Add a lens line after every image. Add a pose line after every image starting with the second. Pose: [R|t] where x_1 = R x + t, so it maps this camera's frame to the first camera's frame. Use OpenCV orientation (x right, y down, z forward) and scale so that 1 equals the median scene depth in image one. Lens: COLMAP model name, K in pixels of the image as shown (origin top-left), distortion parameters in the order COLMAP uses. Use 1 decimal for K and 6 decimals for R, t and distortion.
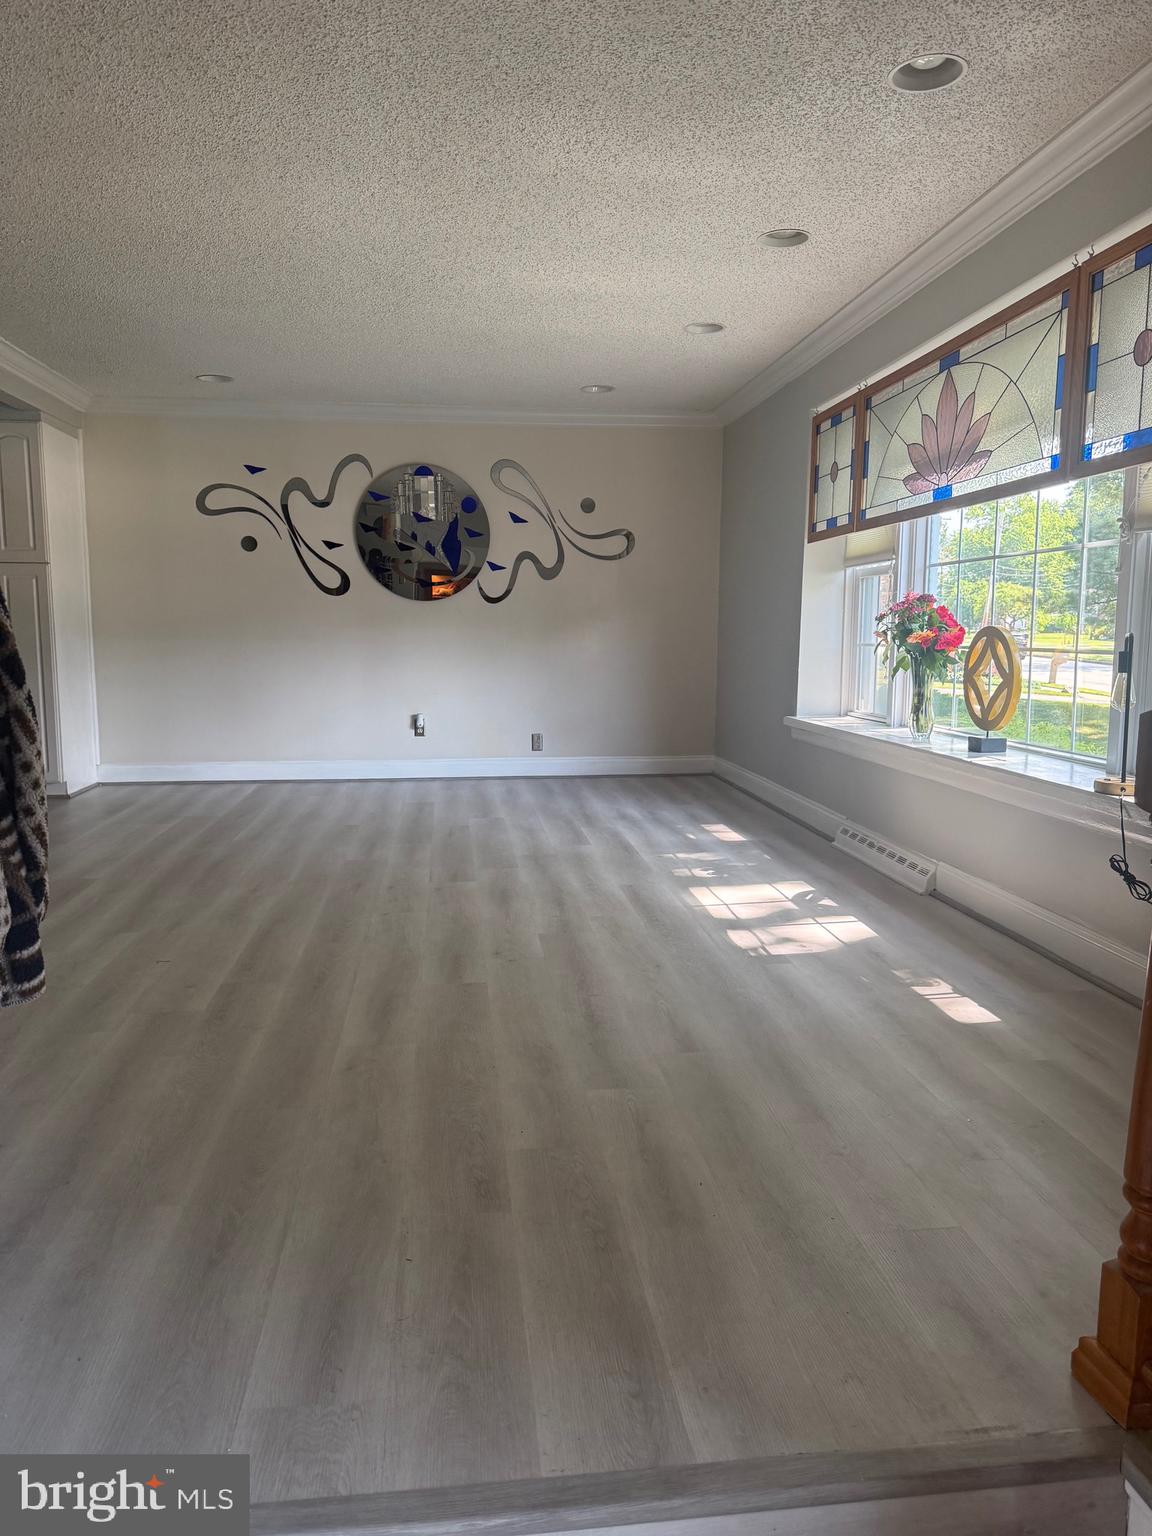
lens RADIAL K [[1085.1, 0, 573.5], [0, 1085.1, 774.4], [0, 0, 1]] dist [0.080445, -0.100436]
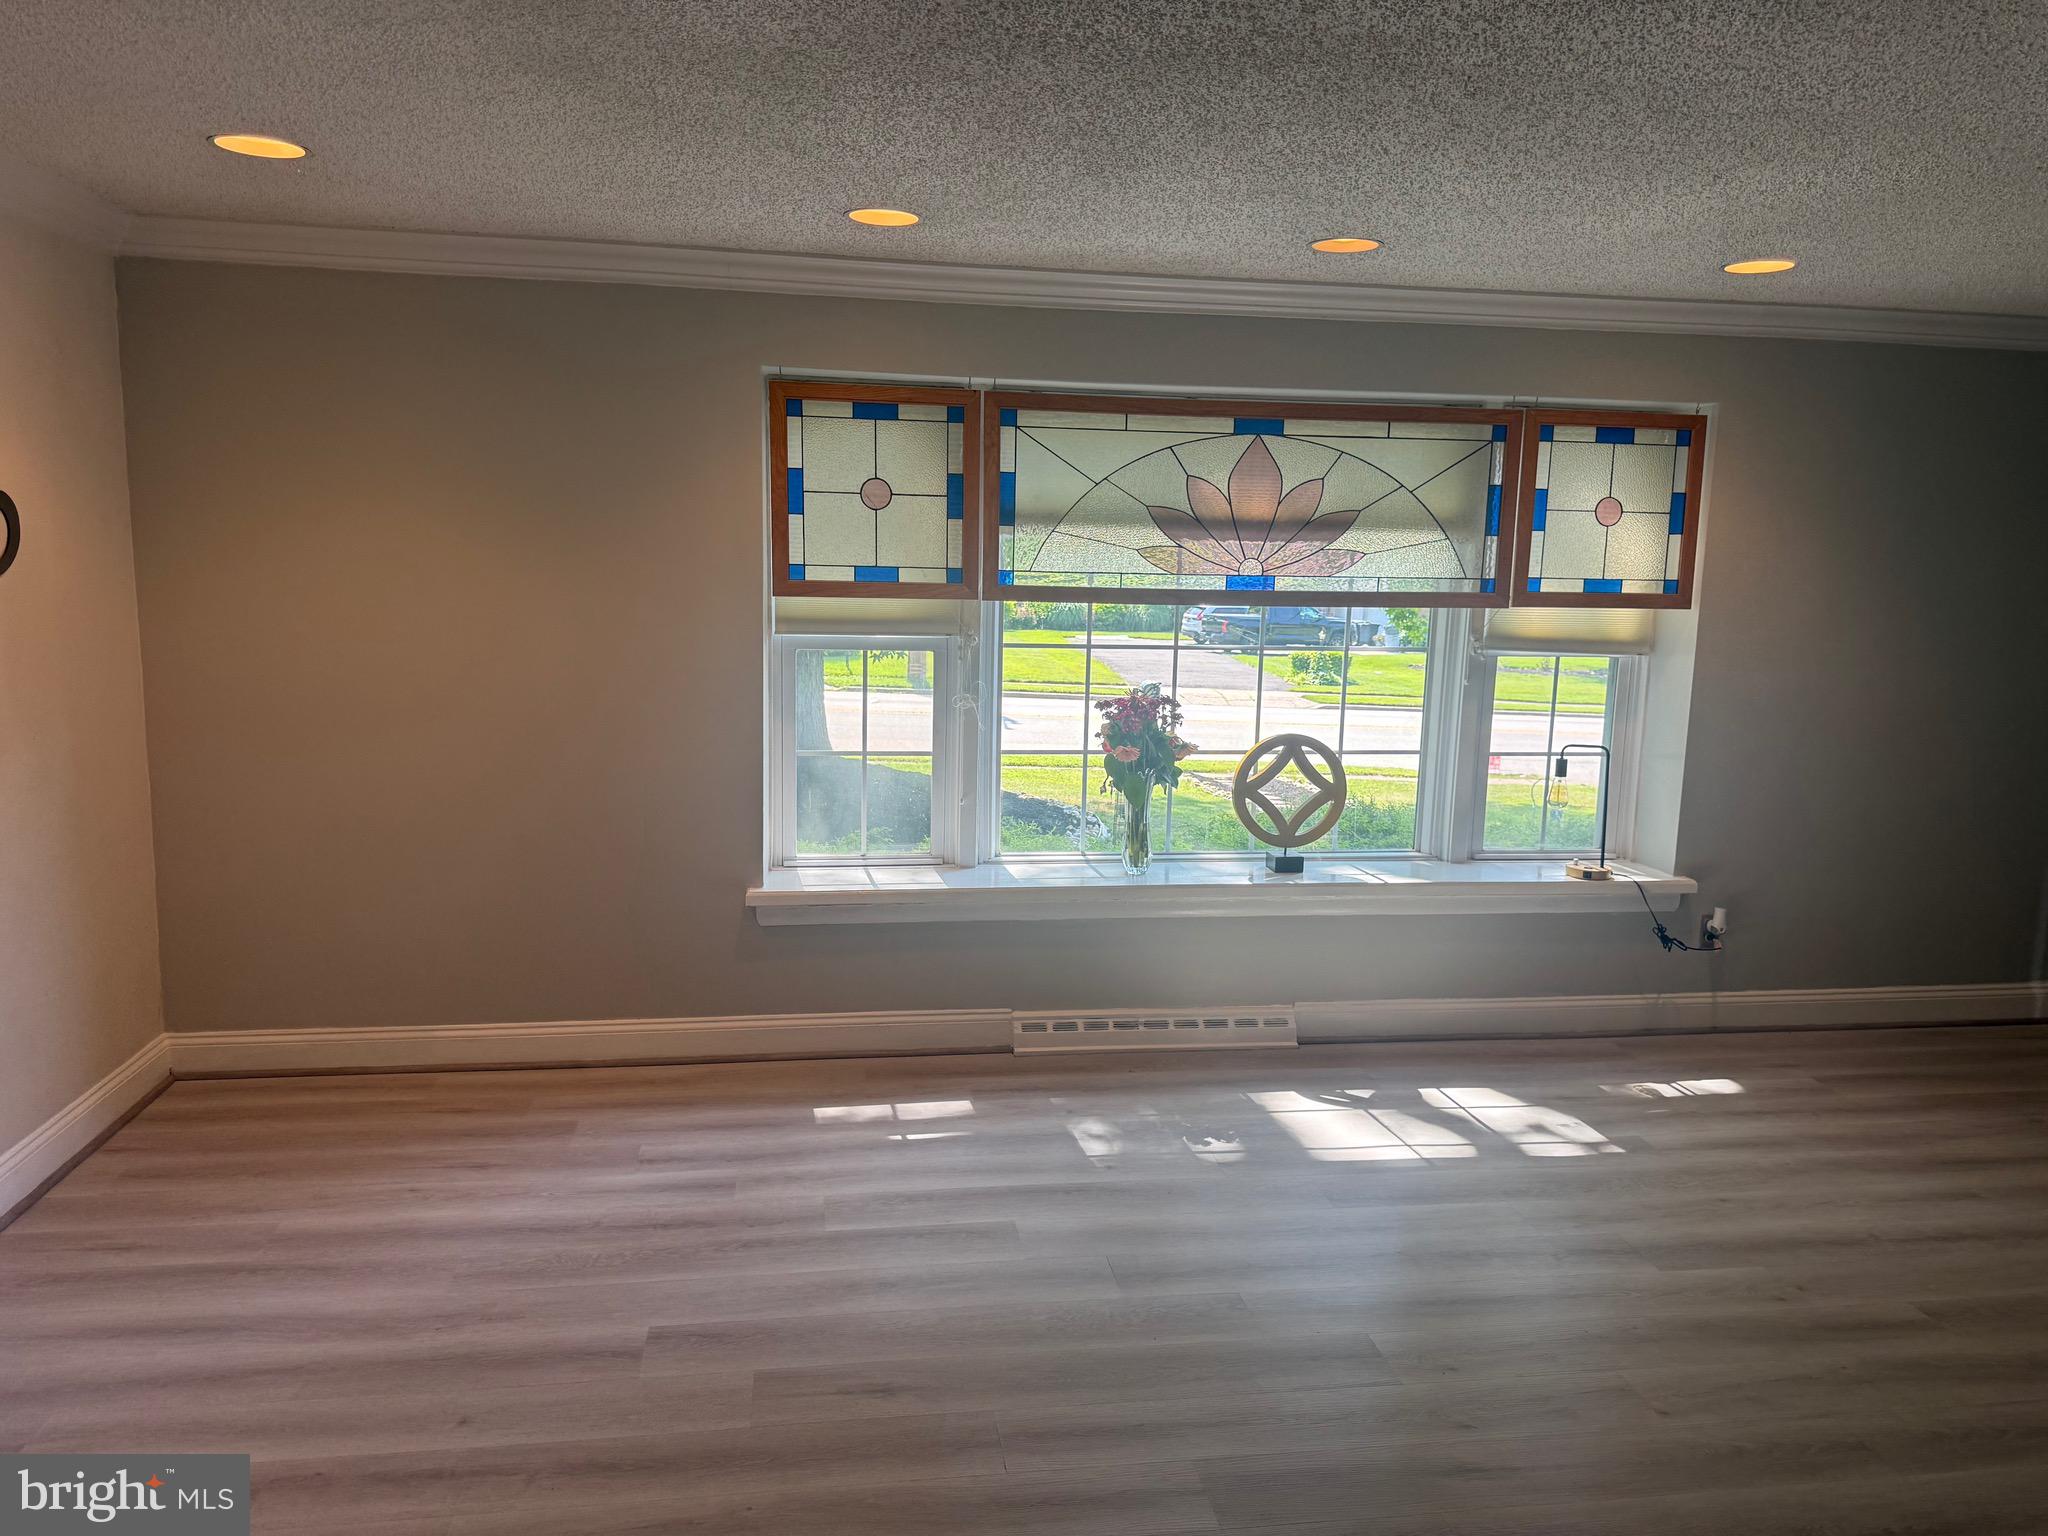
lens RADIAL K [[1446.8, 0, 1015.4], [0, 1446.8, 782.3], [0, 0, 1]] dist [0.080445, -0.100436]
pose [[-0.029698, -0.162713, 0.986226, -0.516891], [0.110644, 0.980063, 0.165028, -0.206320], [-0.993416, 0.114021, -0.011103, 0.805383]]
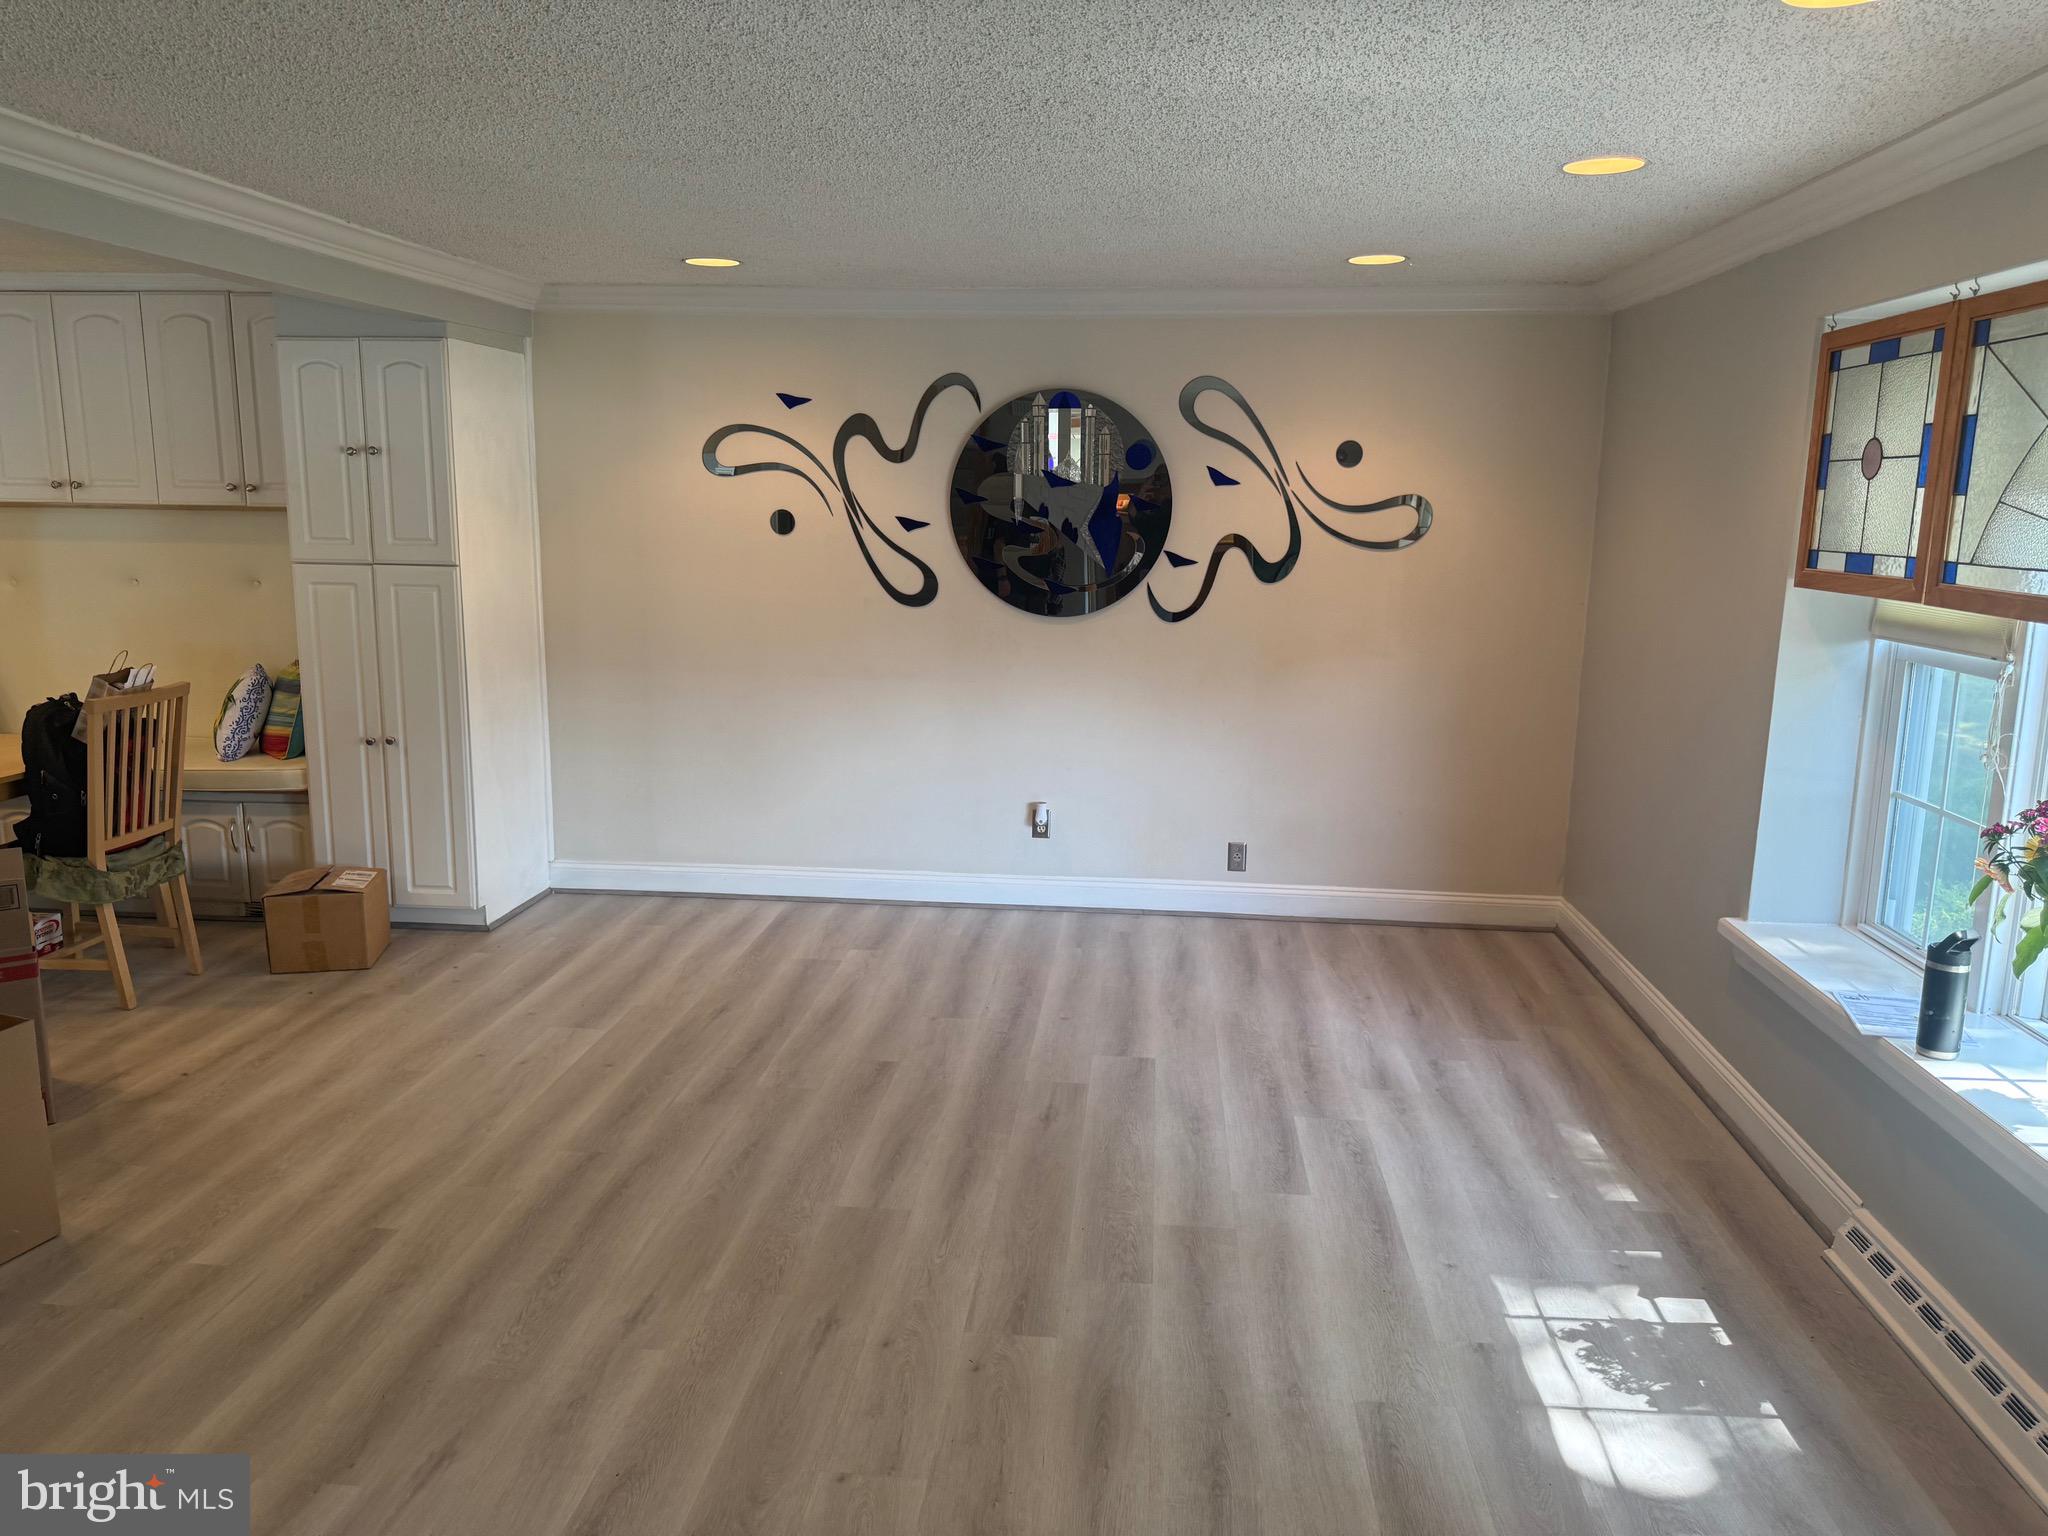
lens RADIAL K [[1446.8, 0, 1009.0], [0, 1446.8, 753.7], [0, 0, 1]] dist [0.080445, -0.100436]
pose [[0.975705, 0.050173, -0.213265, 0.012260], [-0.041256, 0.998086, 0.046061, -0.137628], [0.215168, -0.036144, 0.975908, 0.246962]]
